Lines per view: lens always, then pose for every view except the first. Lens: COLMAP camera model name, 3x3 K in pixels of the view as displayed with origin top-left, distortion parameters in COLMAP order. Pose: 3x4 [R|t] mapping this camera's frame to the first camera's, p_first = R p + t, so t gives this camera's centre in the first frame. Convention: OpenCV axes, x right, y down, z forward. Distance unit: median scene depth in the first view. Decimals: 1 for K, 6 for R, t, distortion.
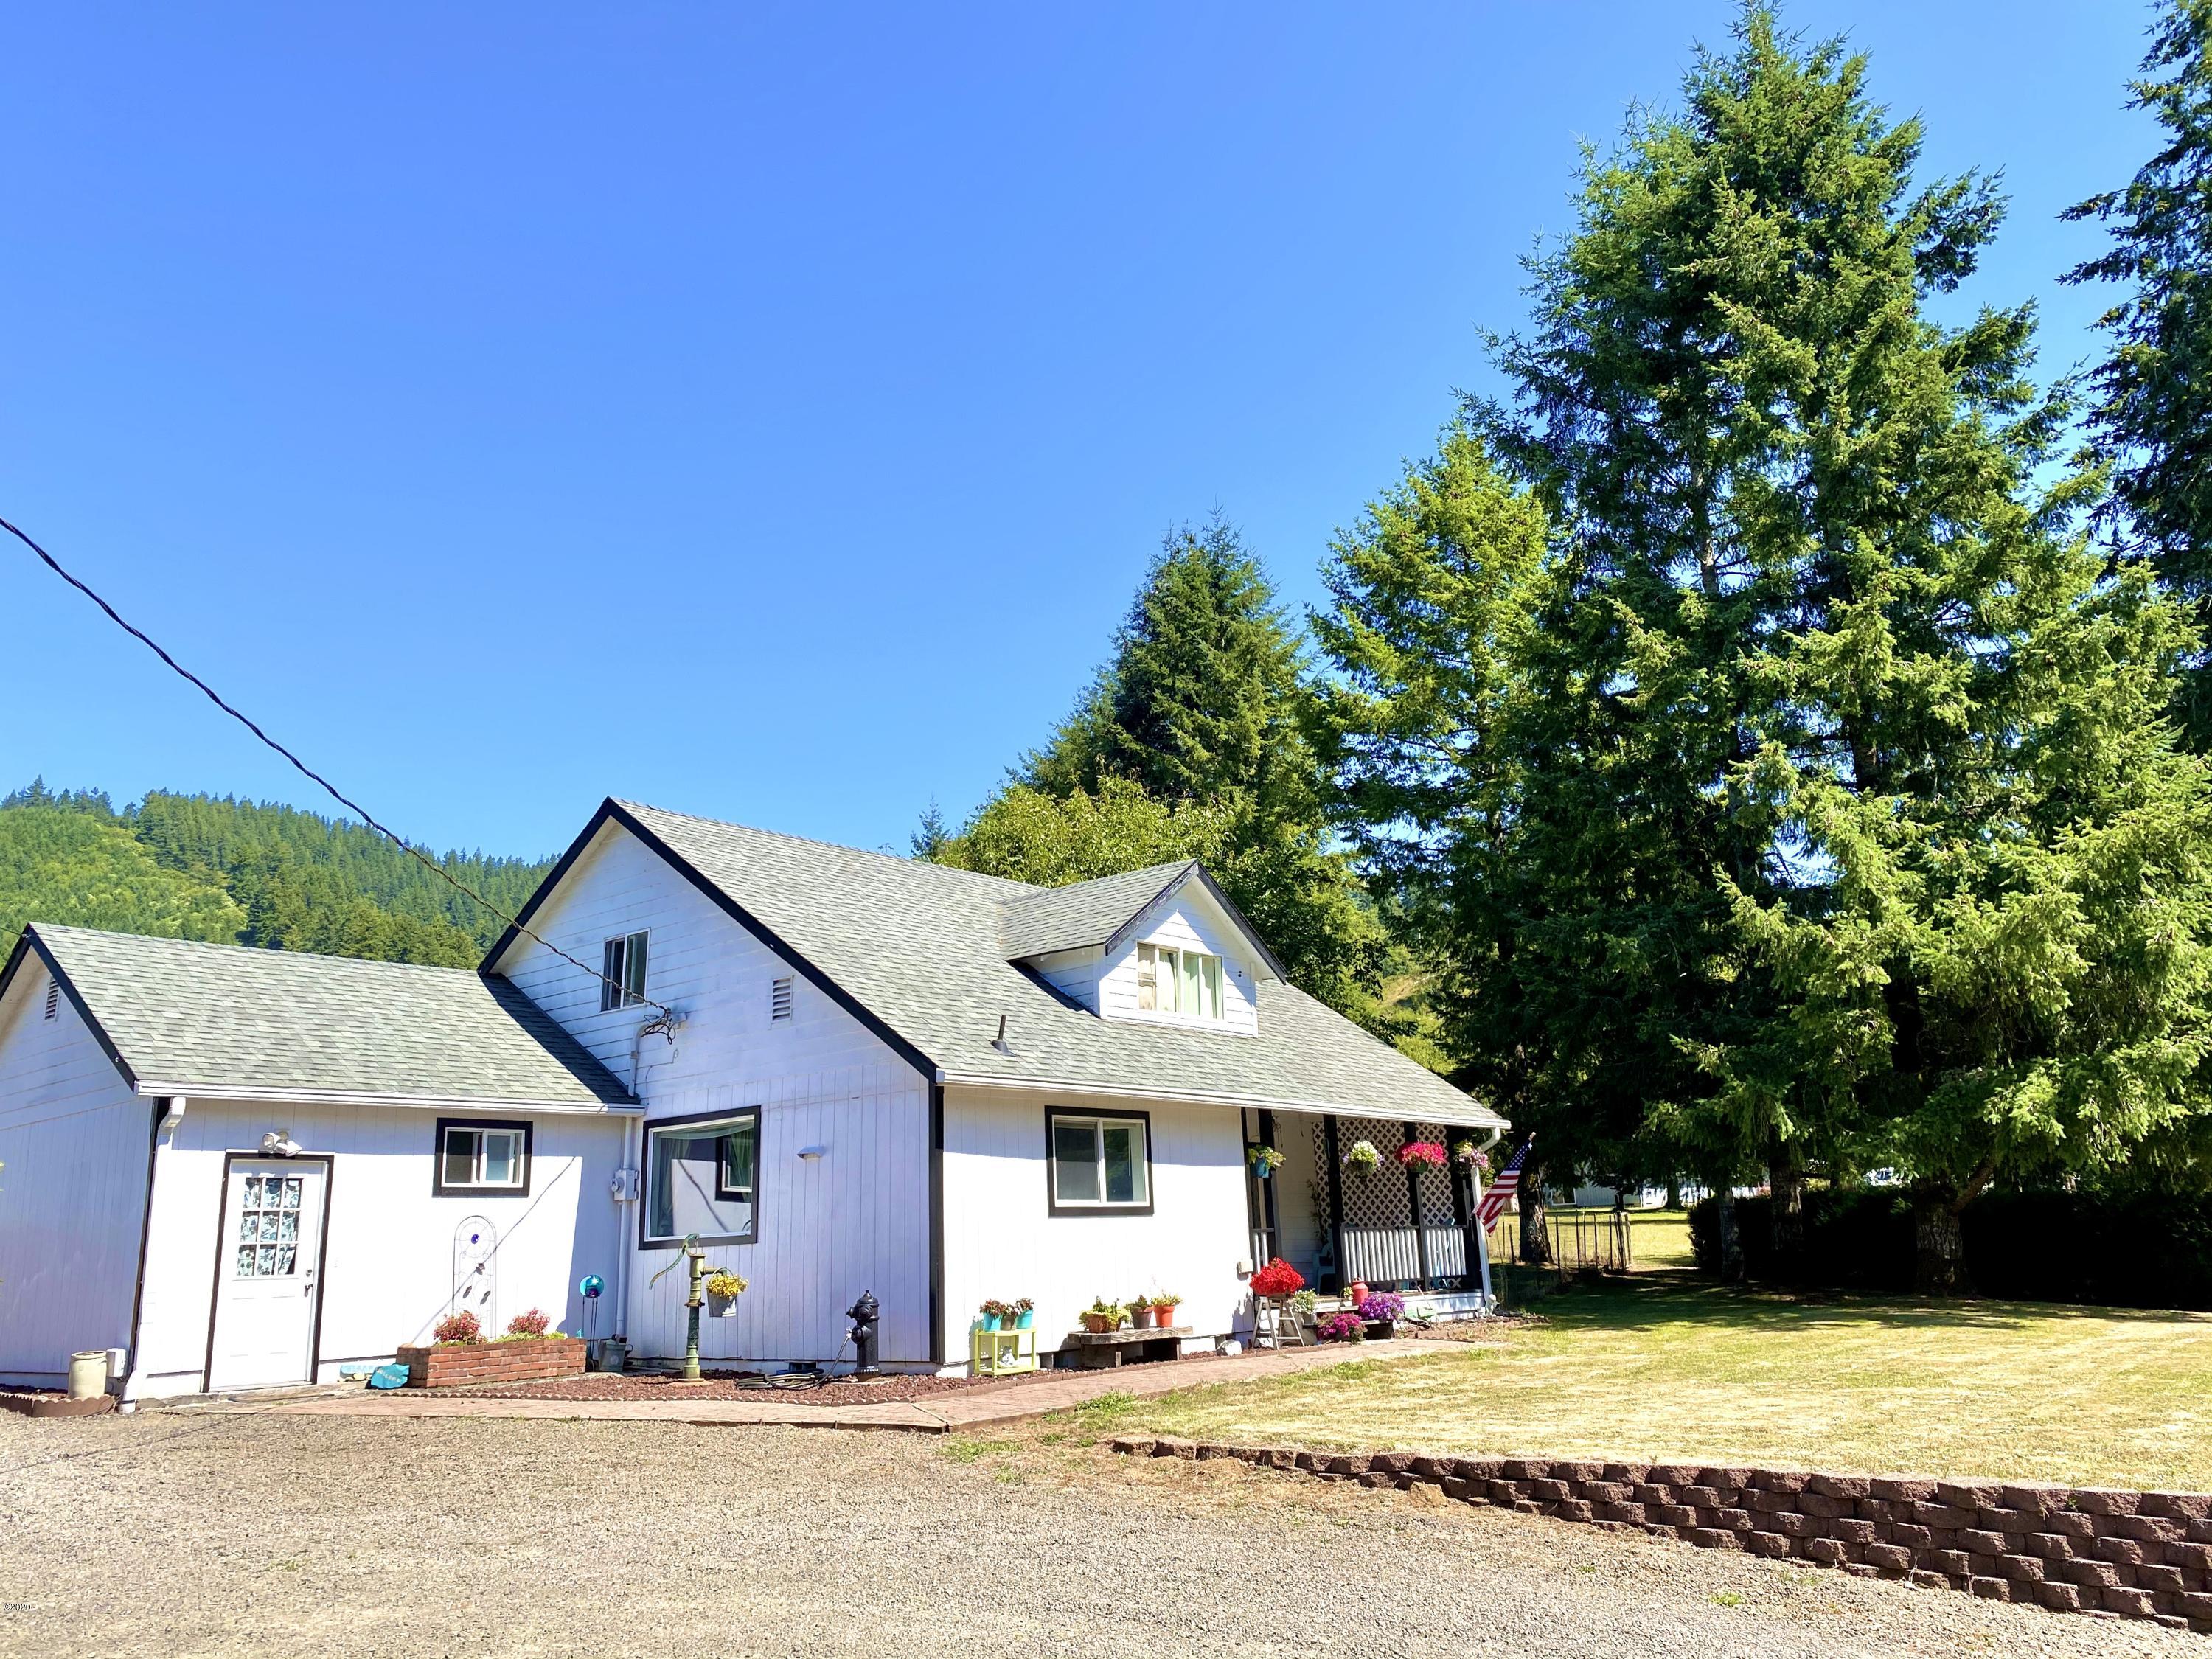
lens RADIAL K [[1707.0, 0, 1106.0], [0, 1707.0, 829.5], [0, 0, 1]] dist [0.112603, -0.317315]
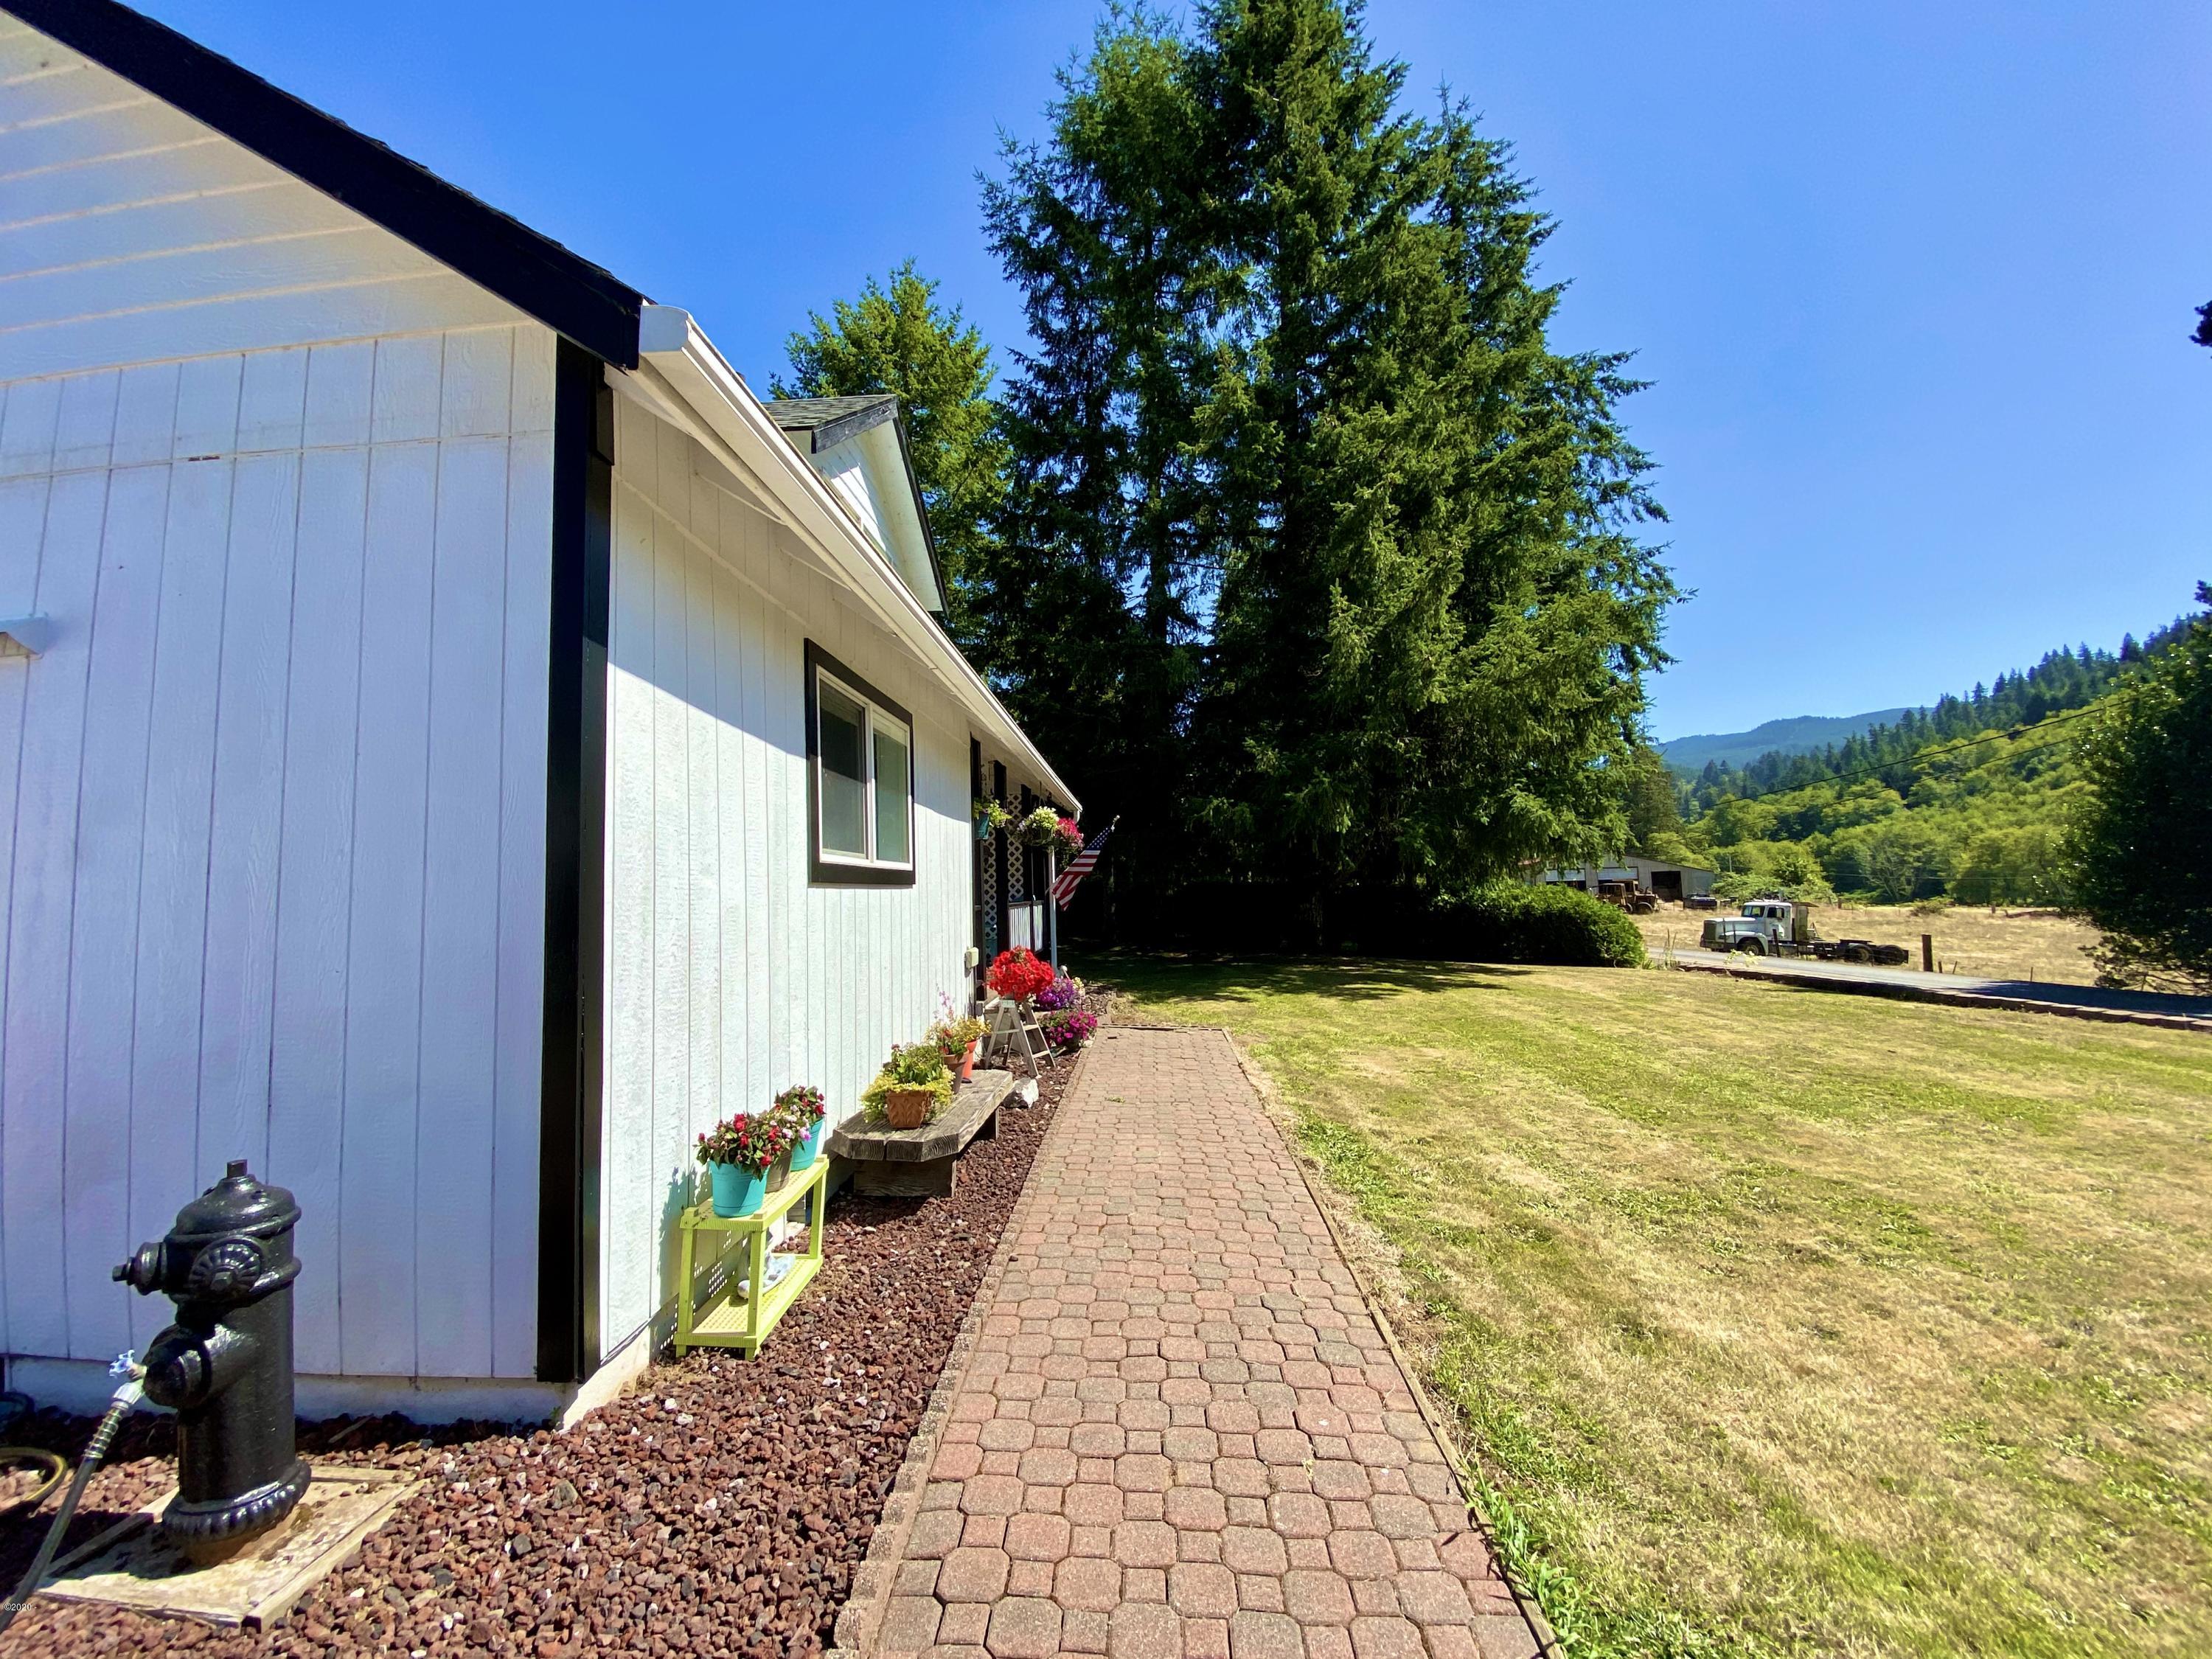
lens RADIAL K [[898.8, 0, 1106.0], [0, 898.8, 829.5], [0, 0, 1]] dist [0.055061, -0.036839]
pose [[0.806062, 0.056727, 0.589105, -0.116647], [-0.142438, 0.984732, 0.100072, 0.189432], [-0.574434, -0.164575, 0.801836, 0.821440]]
